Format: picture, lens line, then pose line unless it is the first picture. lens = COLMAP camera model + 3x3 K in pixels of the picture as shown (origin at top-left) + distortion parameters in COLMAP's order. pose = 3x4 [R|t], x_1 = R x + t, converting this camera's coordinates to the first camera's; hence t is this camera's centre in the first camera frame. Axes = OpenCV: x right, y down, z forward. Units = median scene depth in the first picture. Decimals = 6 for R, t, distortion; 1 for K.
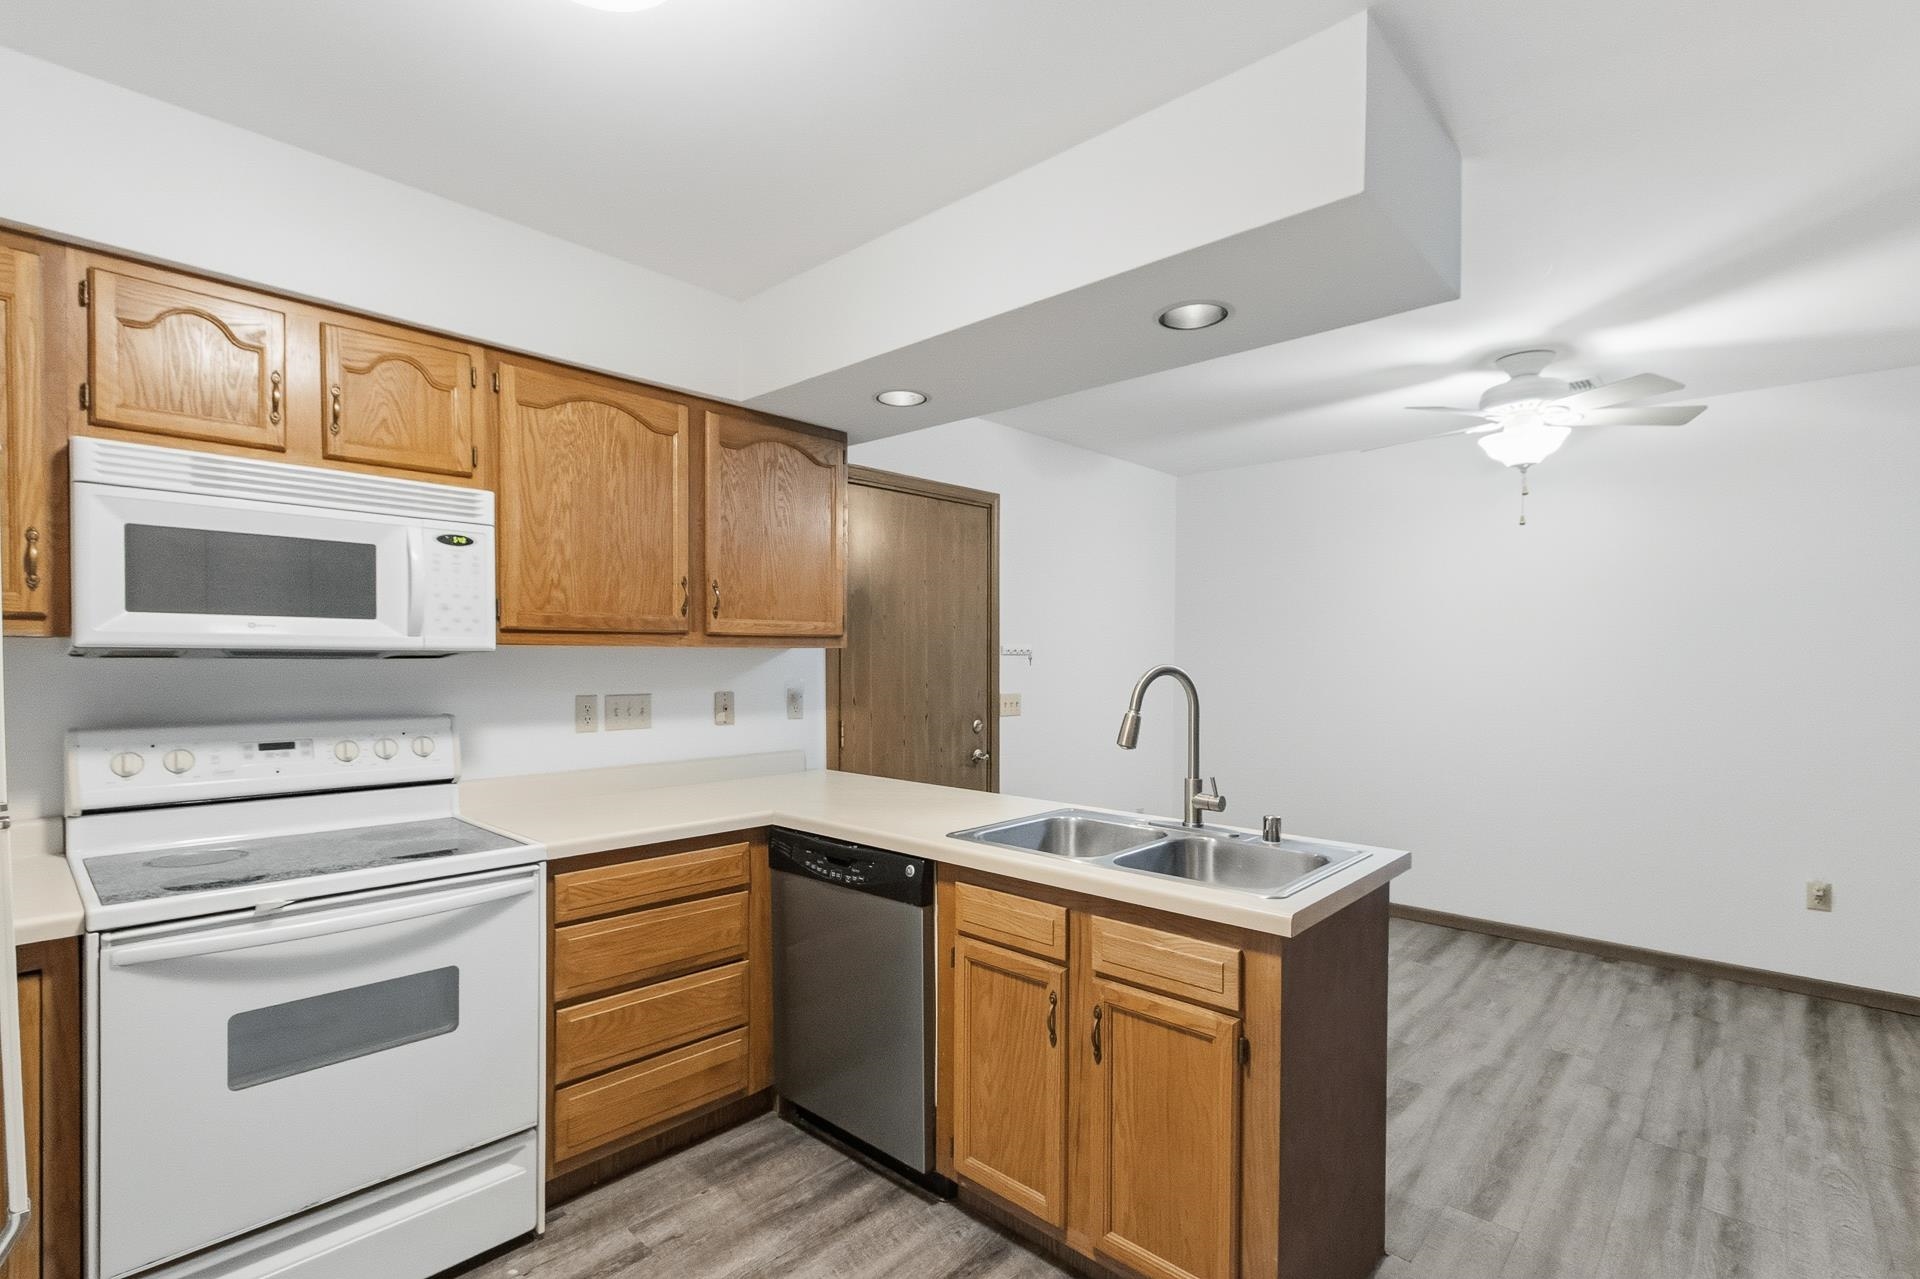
lens RADIAL K [[906.4, 0, 923.8], [0, 906.4, 647.3], [0, 0, 1]] dist [-0.003520, -0.000328]
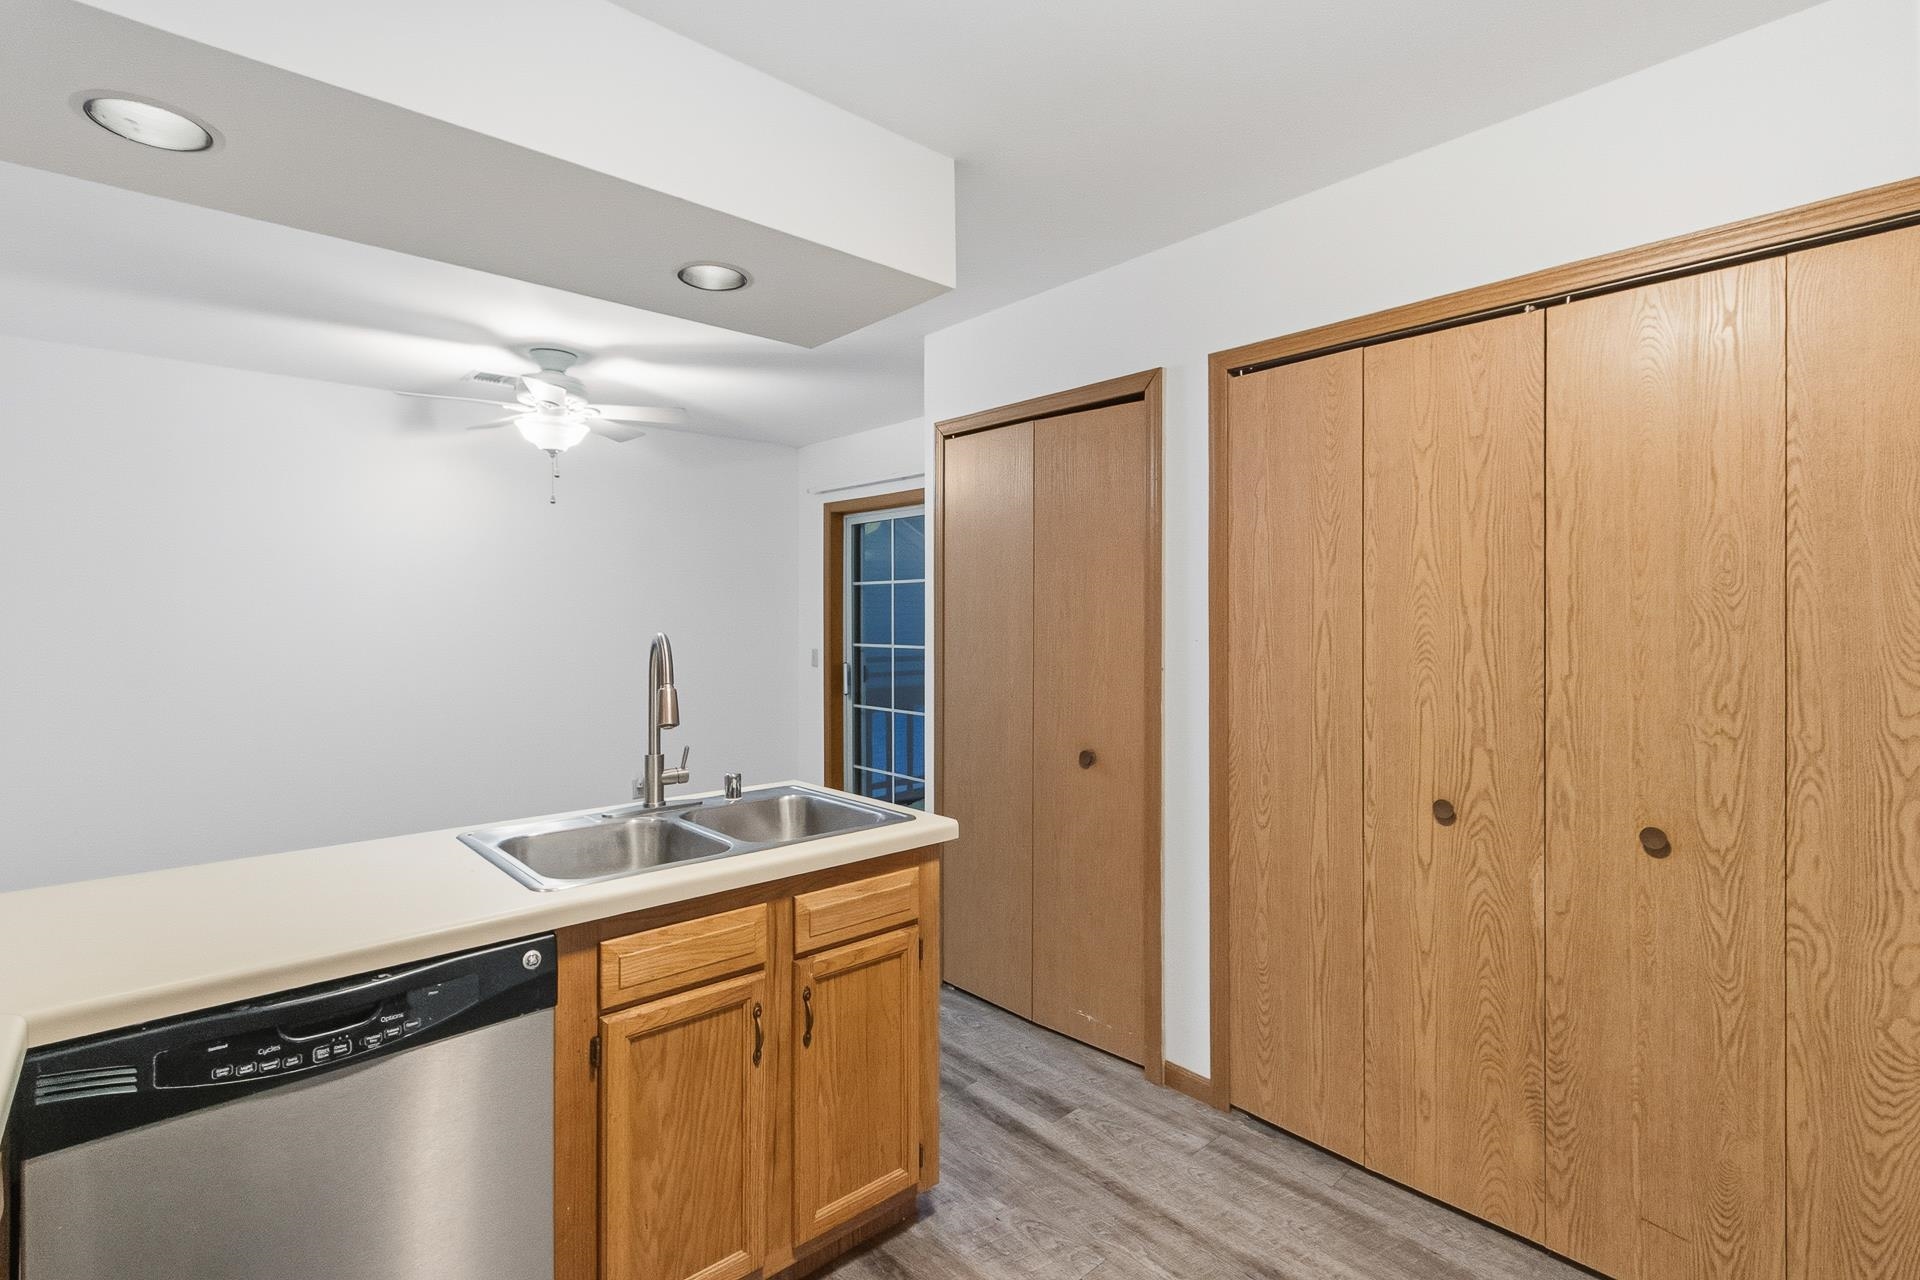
lens RADIAL K [[894.2, 0, 962.8], [0, 894.2, 622.5], [0, 0, 1]] dist [0.000264, -0.000352]
pose [[0.062626, -0.004535, 0.998027, -0.584972], [-0.001221, 0.999989, 0.004620, 0.005465], [-0.998036, -0.001508, 0.062620, 0.617014]]
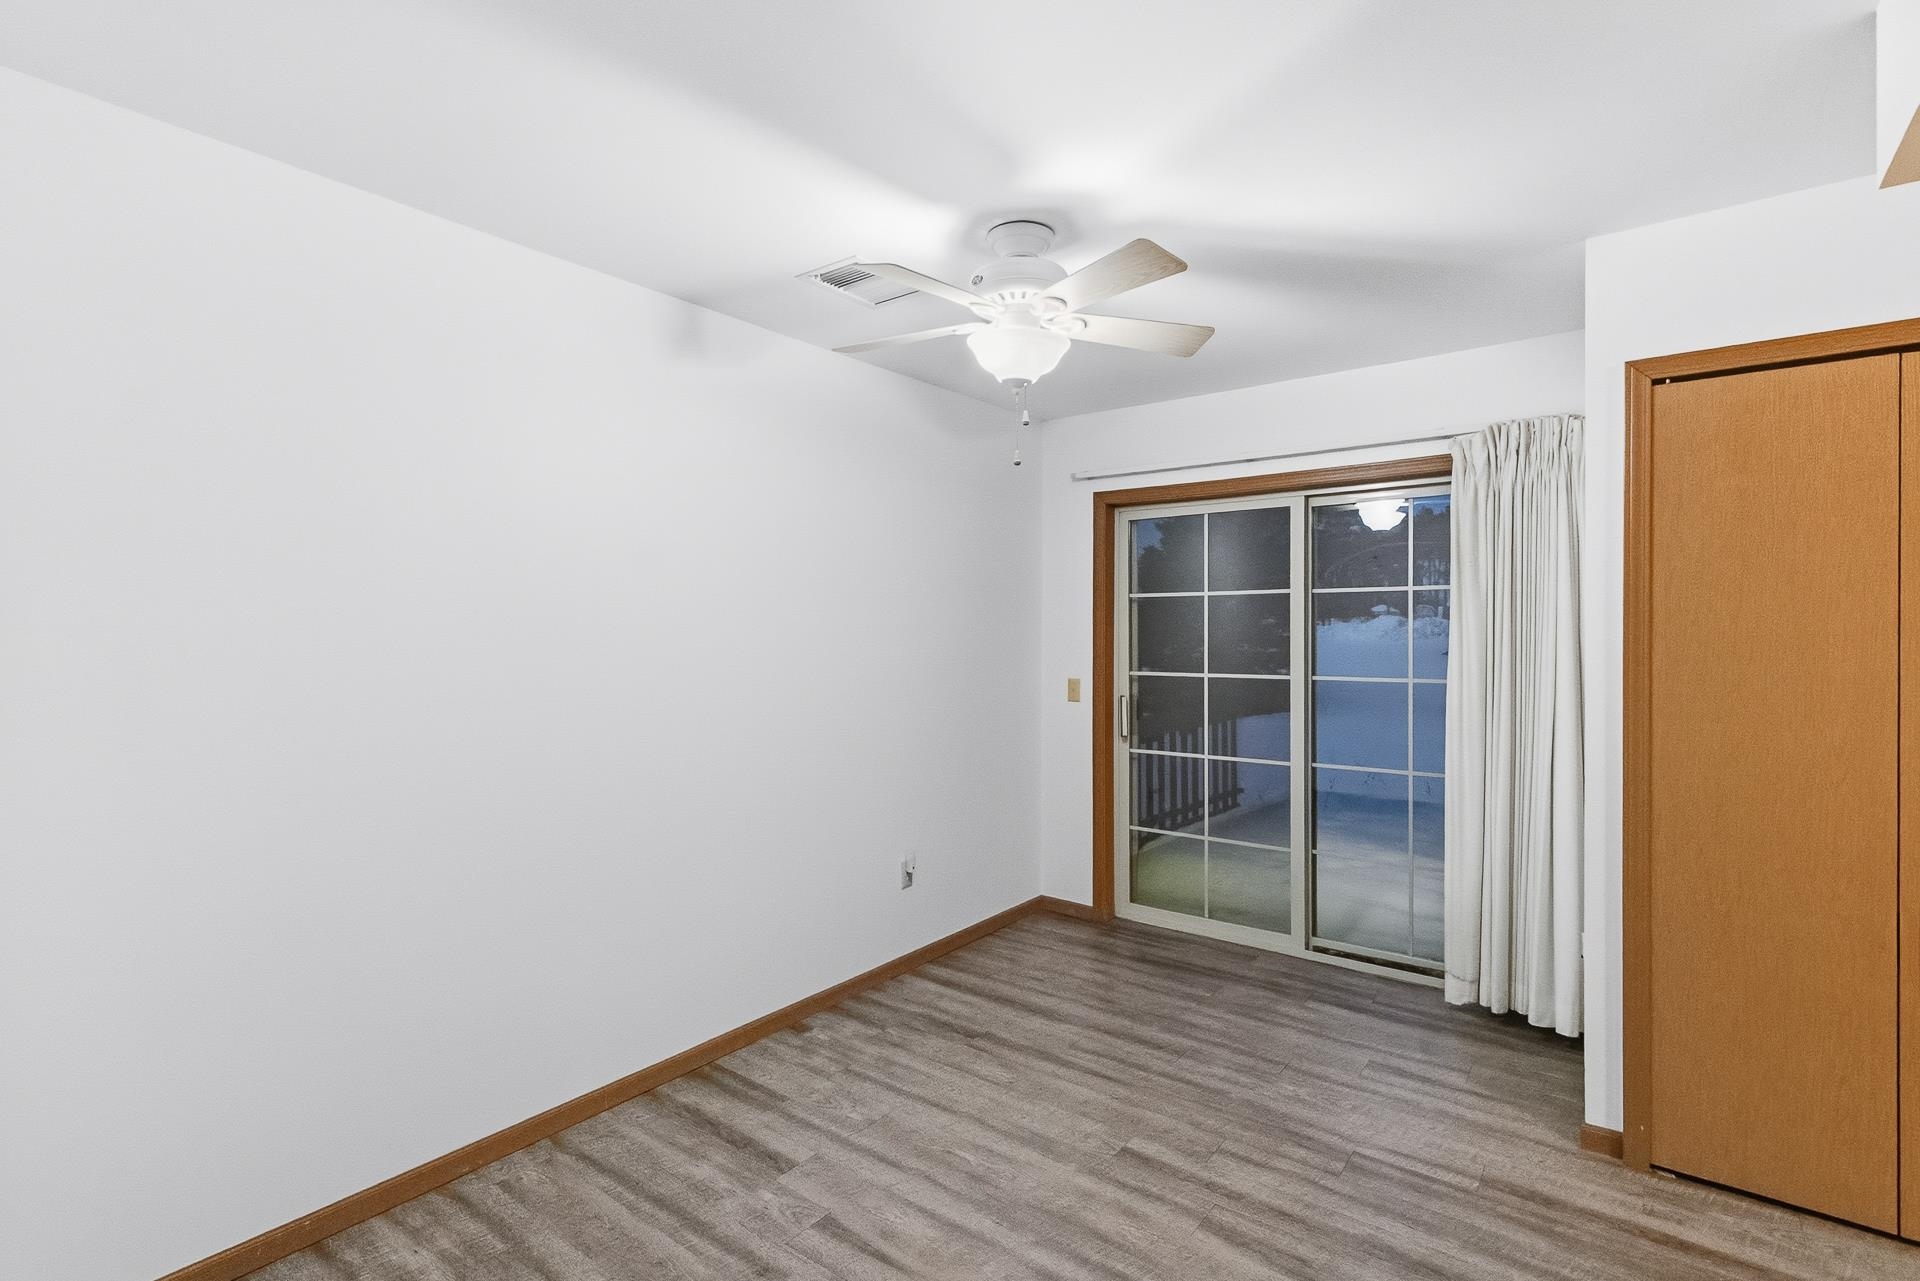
lens RADIAL K [[906.4, 0, 923.8], [0, 906.4, 648.3], [0, 0, 1]] dist [-0.003520, -0.000328]
pose [[-0.099532, -0.010649, 0.994977, -0.076001], [-0.001950, 0.999943, 0.010507, 0.003612], [-0.995032, -0.000894, -0.099547, 1.661605]]
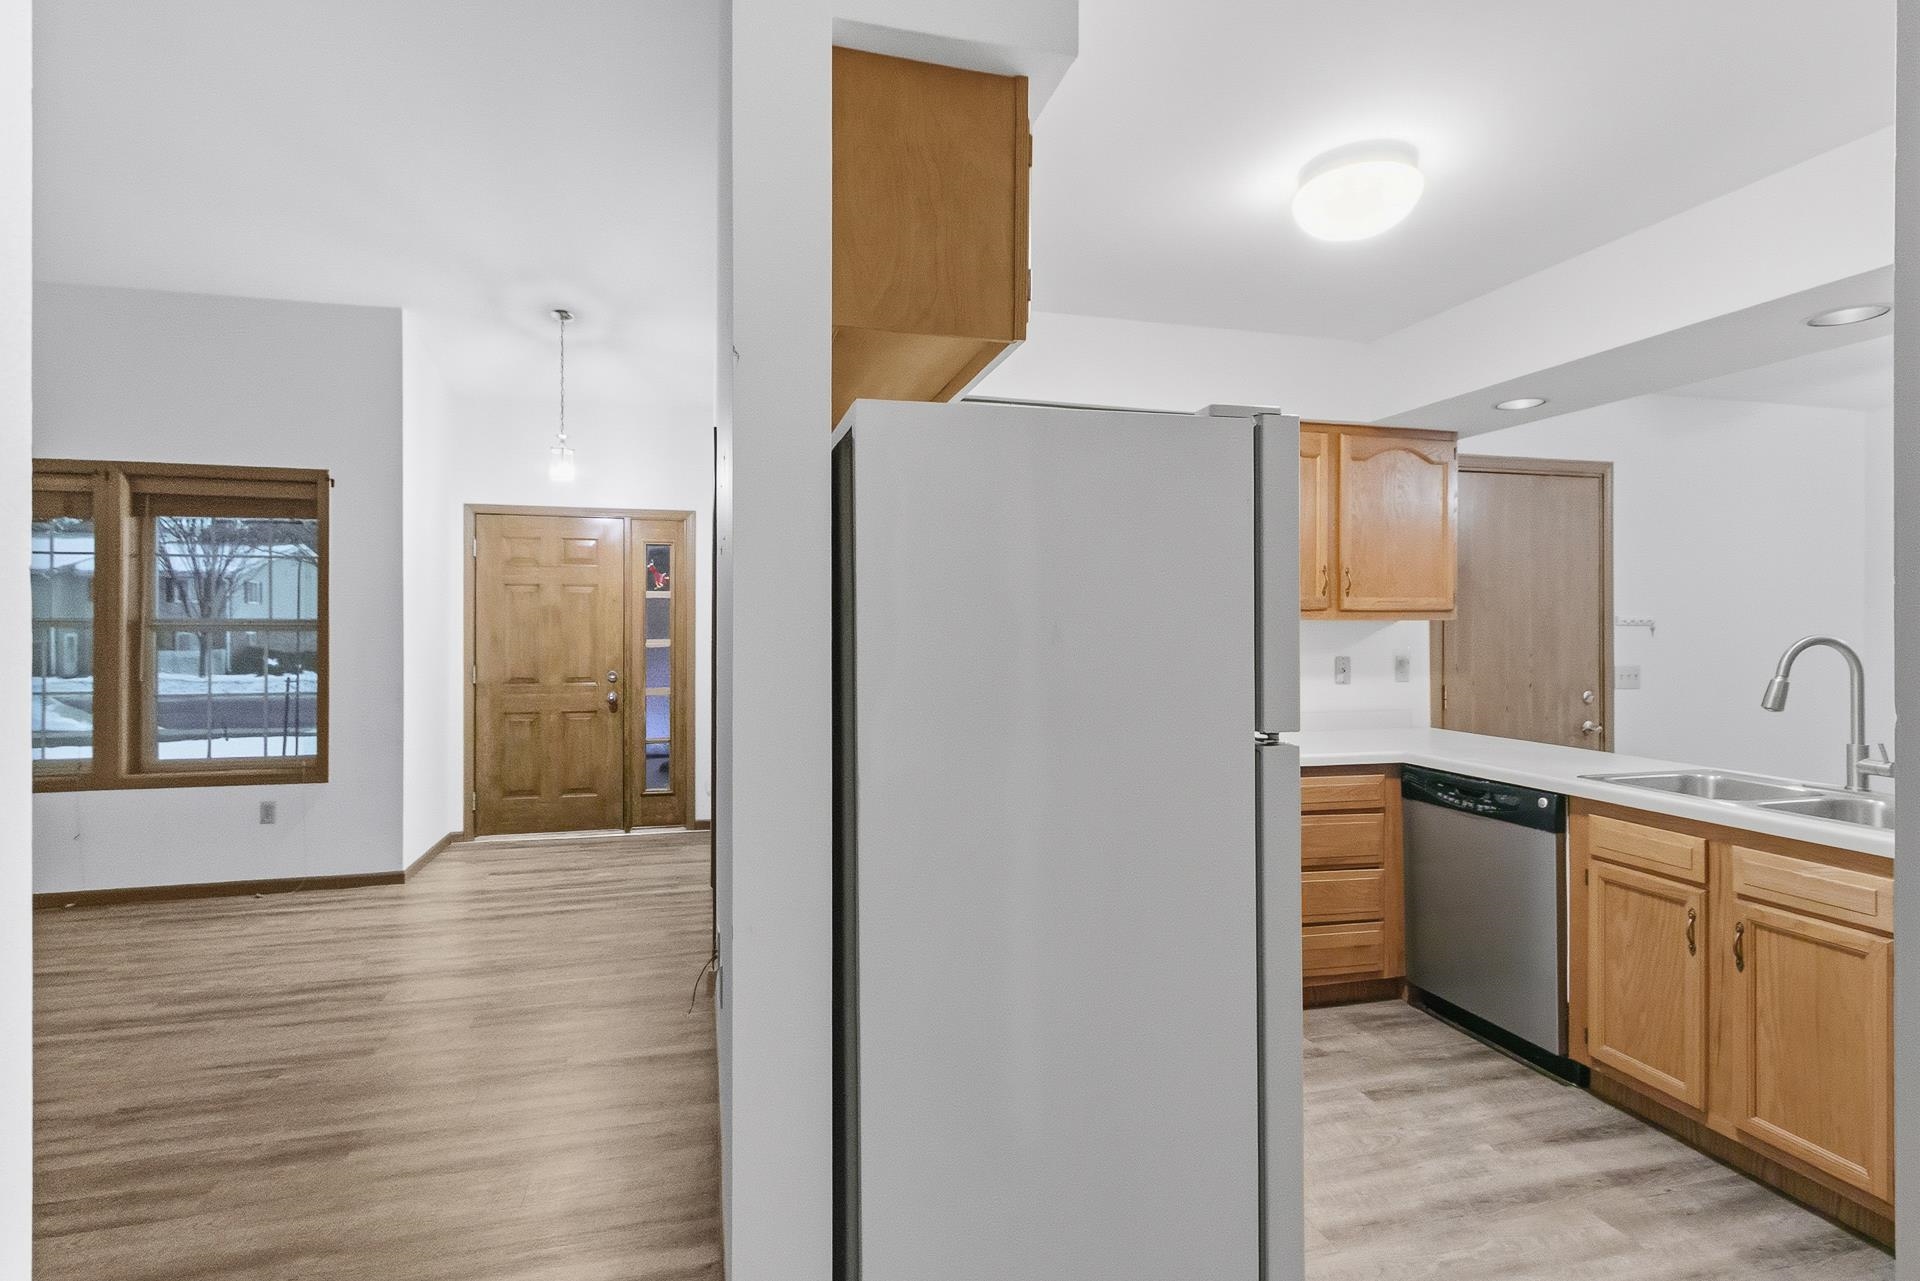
lens RADIAL K [[920.1, 0, 958.8], [0, 920.1, 616.8], [0, 0, 1]] dist [0.000907, -0.001569]
pose [[0.867790, -0.006094, -0.496893, -0.075059], [0.005702, 0.999981, -0.002304, -0.005768], [0.496898, -0.000834, 0.867809, -0.439564]]
